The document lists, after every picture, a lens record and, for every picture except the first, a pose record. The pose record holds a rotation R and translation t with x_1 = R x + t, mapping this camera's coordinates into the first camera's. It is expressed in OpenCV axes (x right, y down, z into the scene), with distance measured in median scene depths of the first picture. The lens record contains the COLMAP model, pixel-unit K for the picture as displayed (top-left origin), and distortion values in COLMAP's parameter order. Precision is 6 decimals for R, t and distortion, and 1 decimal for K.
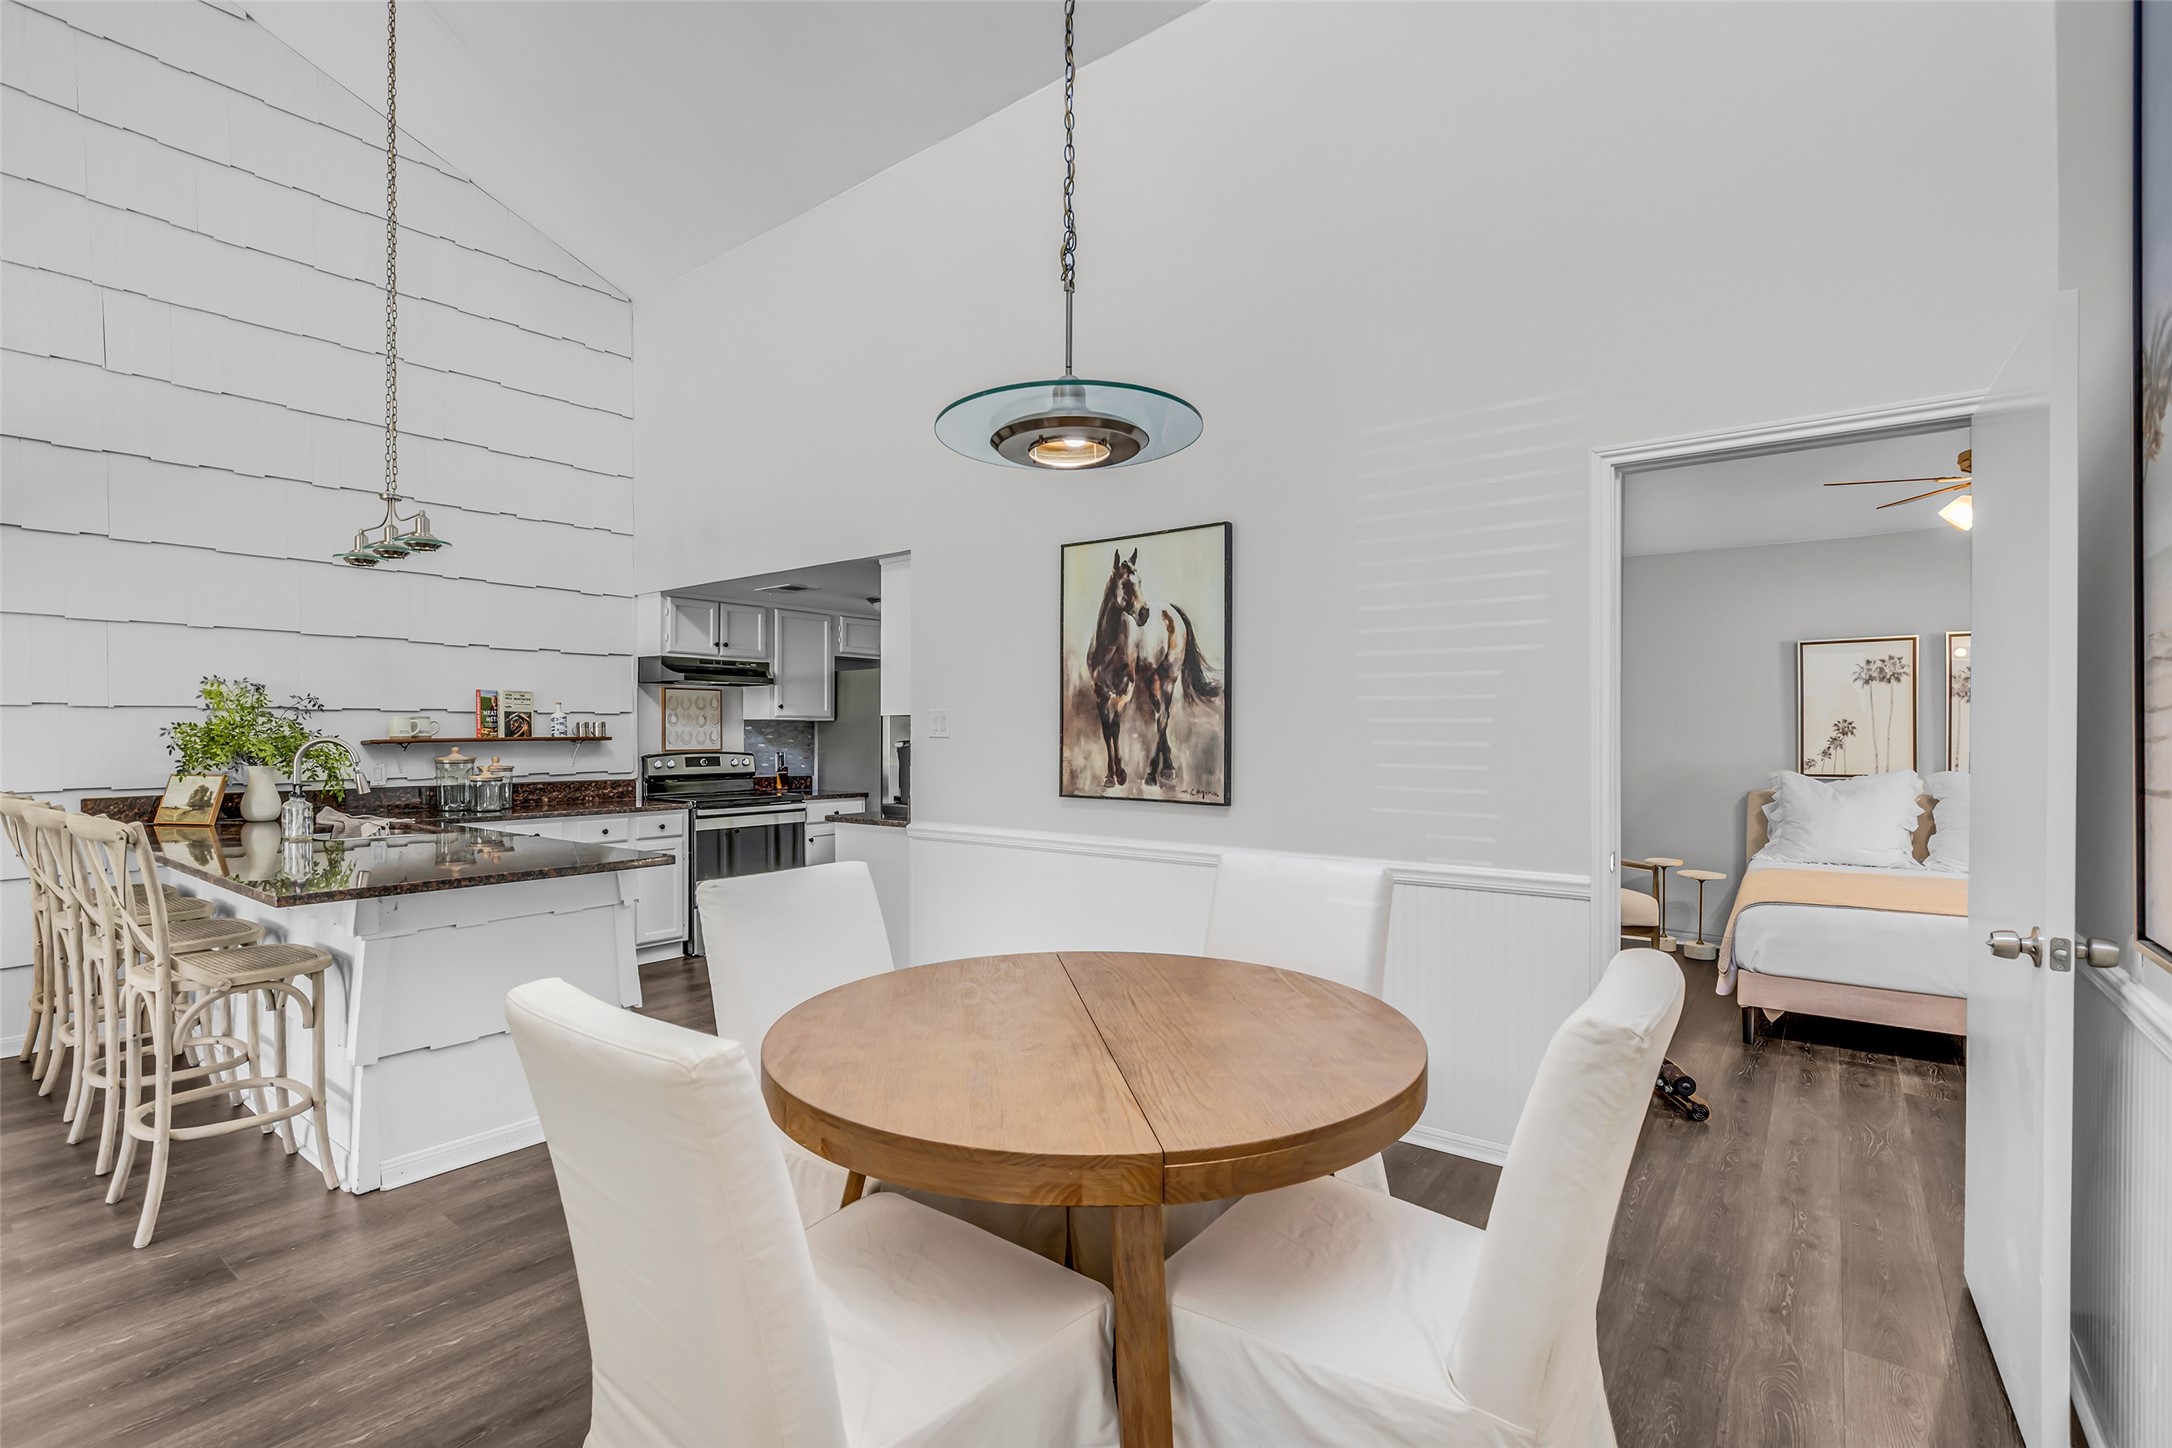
lens RADIAL K [[991.3, 0, 1076.7], [0, 991.3, 741.9], [0, 0, 1]] dist [-0.015005, 0.000066]
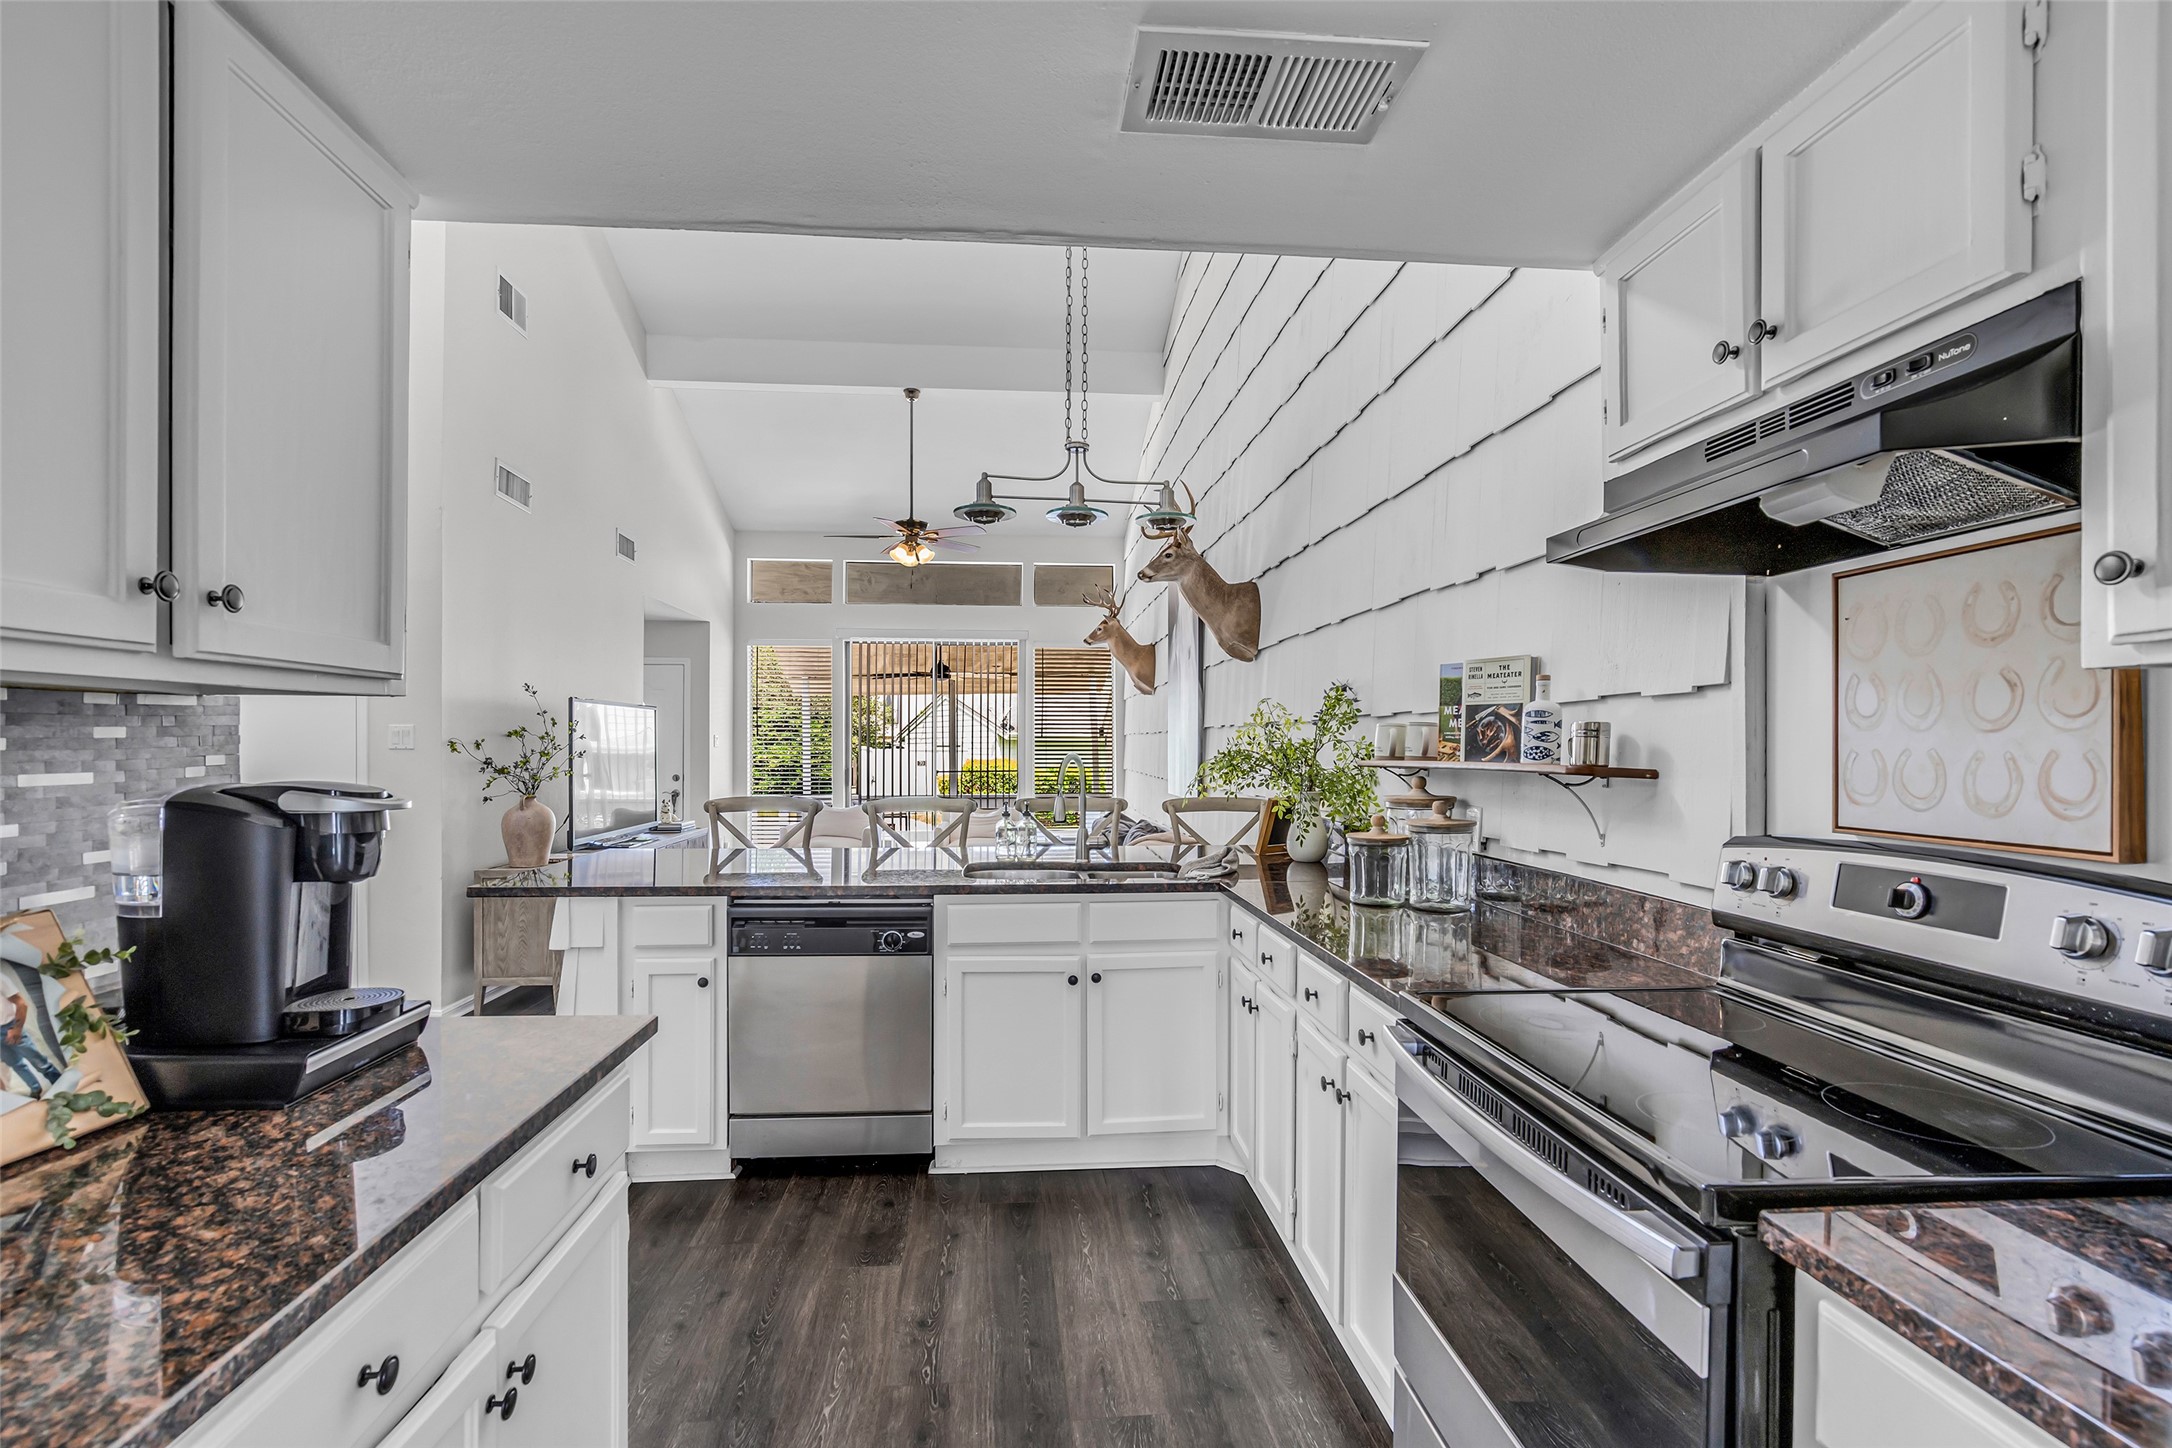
lens RADIAL K [[991.3, 0, 1076.7], [0, 991.3, 741.9], [0, 0, 1]] dist [-0.015005, 0.000066]
pose [[-0.743348, 0.000754, -0.668904, -0.125604], [-0.003909, 0.999977, 0.005472, -0.015155], [0.668893, 0.006683, -0.743328, 1.192397]]
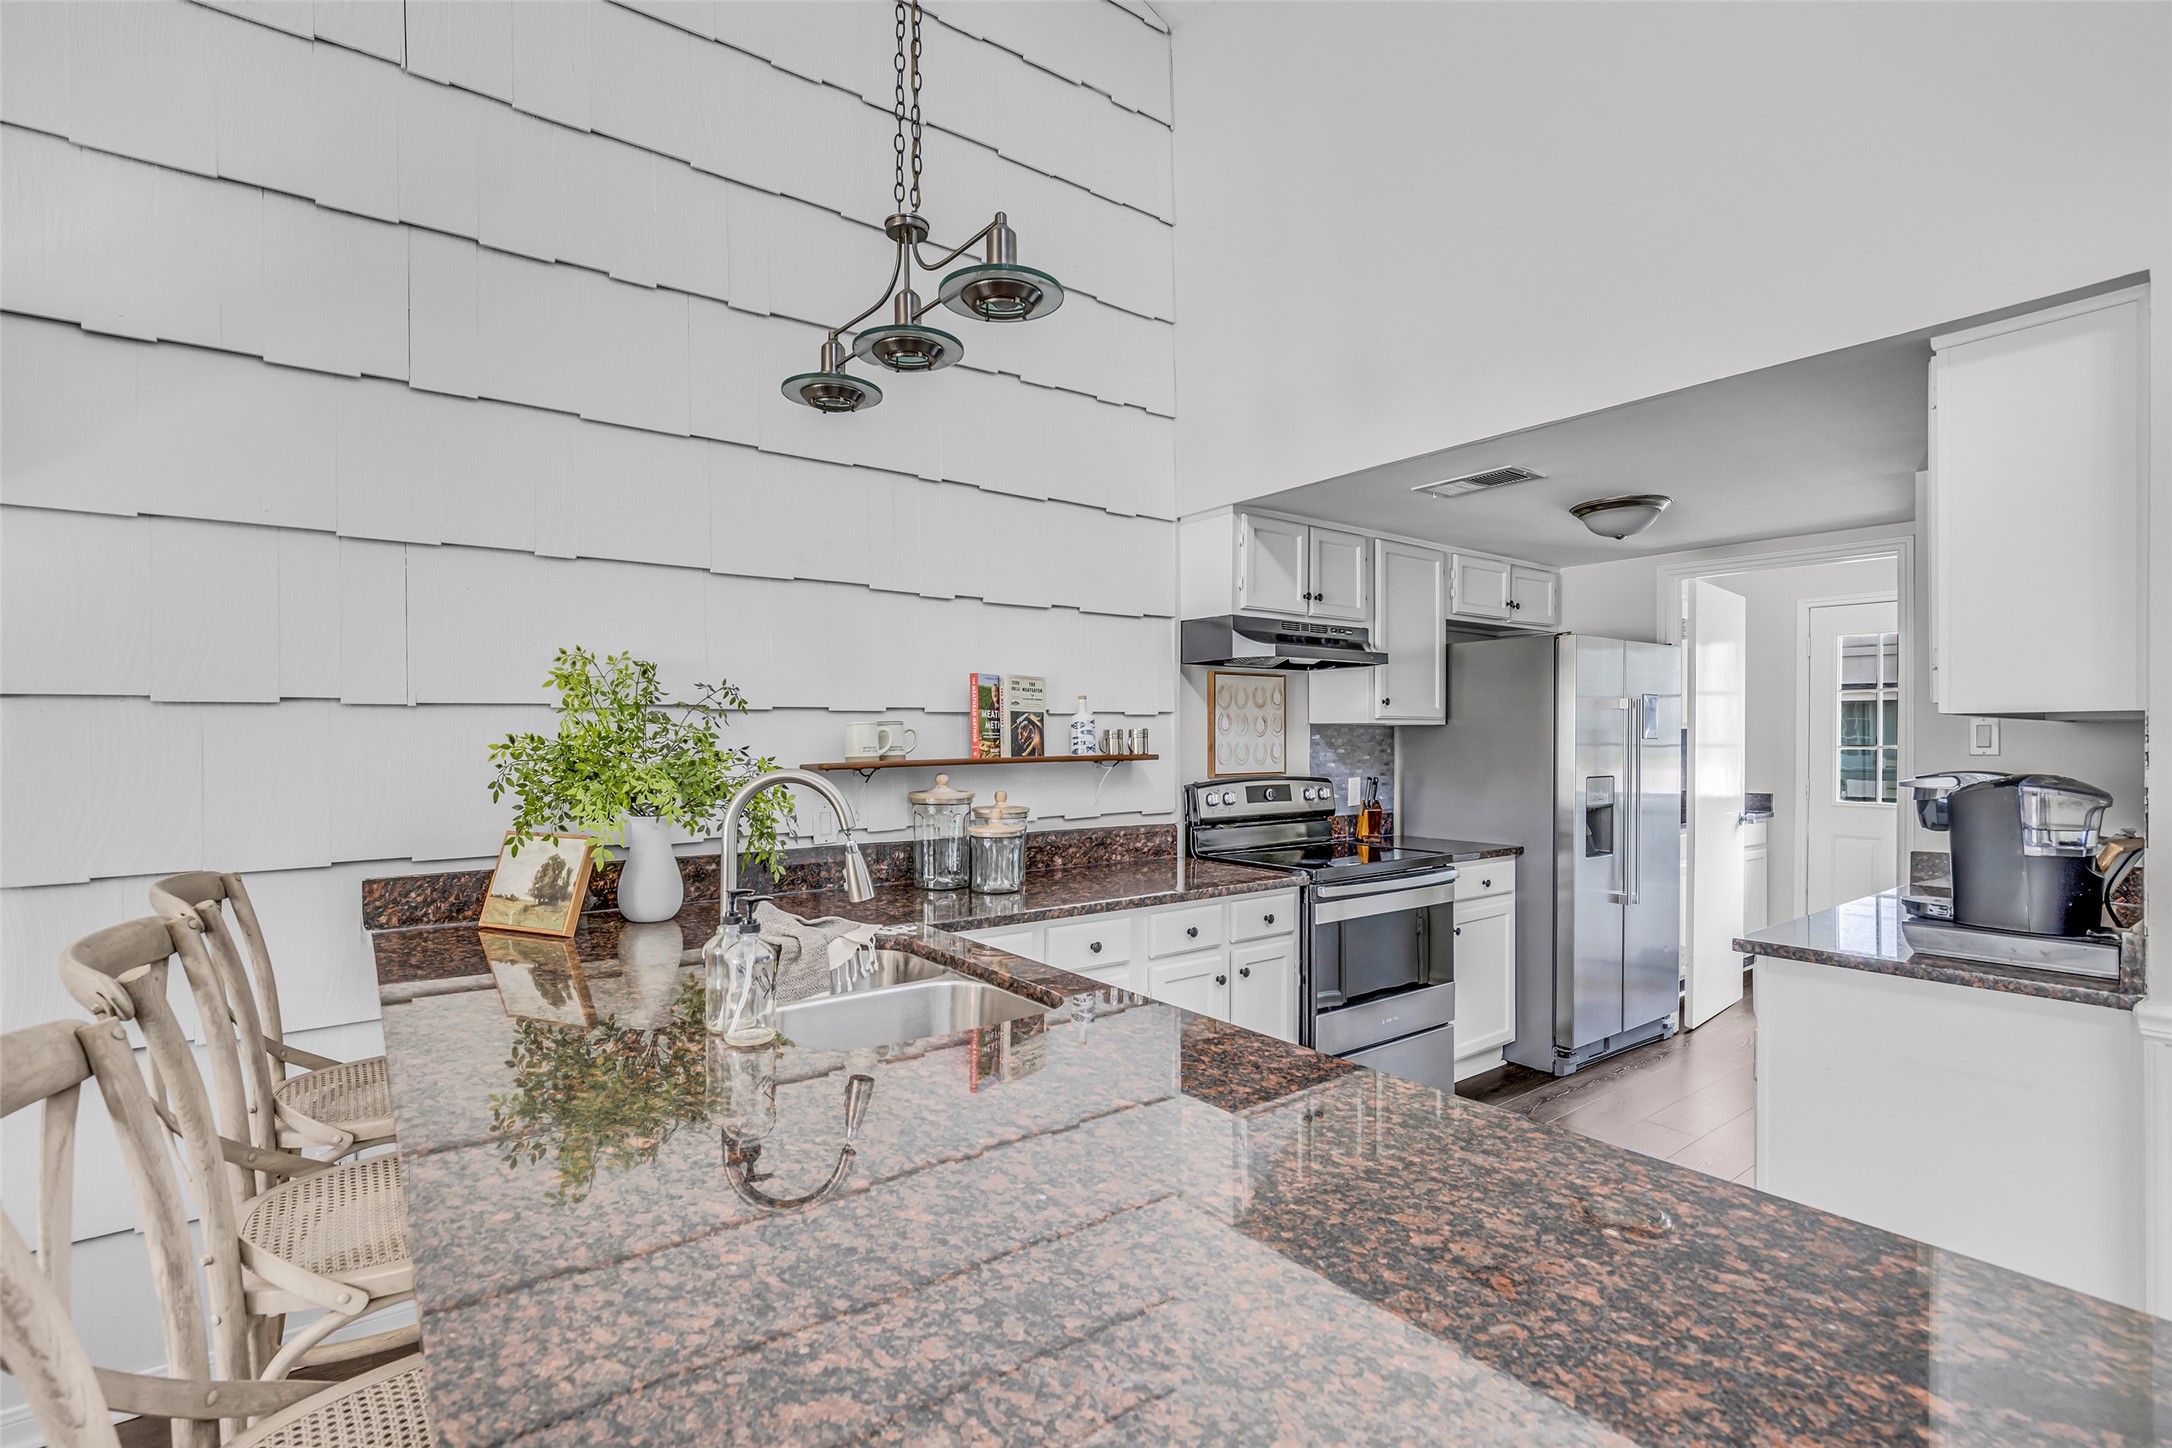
lens RADIAL K [[991.3, 0, 1076.7], [0, 991.3, 741.9], [0, 0, 1]] dist [-0.015005, 0.000066]
pose [[0.963306, 0.001321, -0.268402, -0.378271], [-0.001722, 0.999998, -0.001258, -0.012198], [0.268400, 0.001674, 0.963306, 0.443731]]
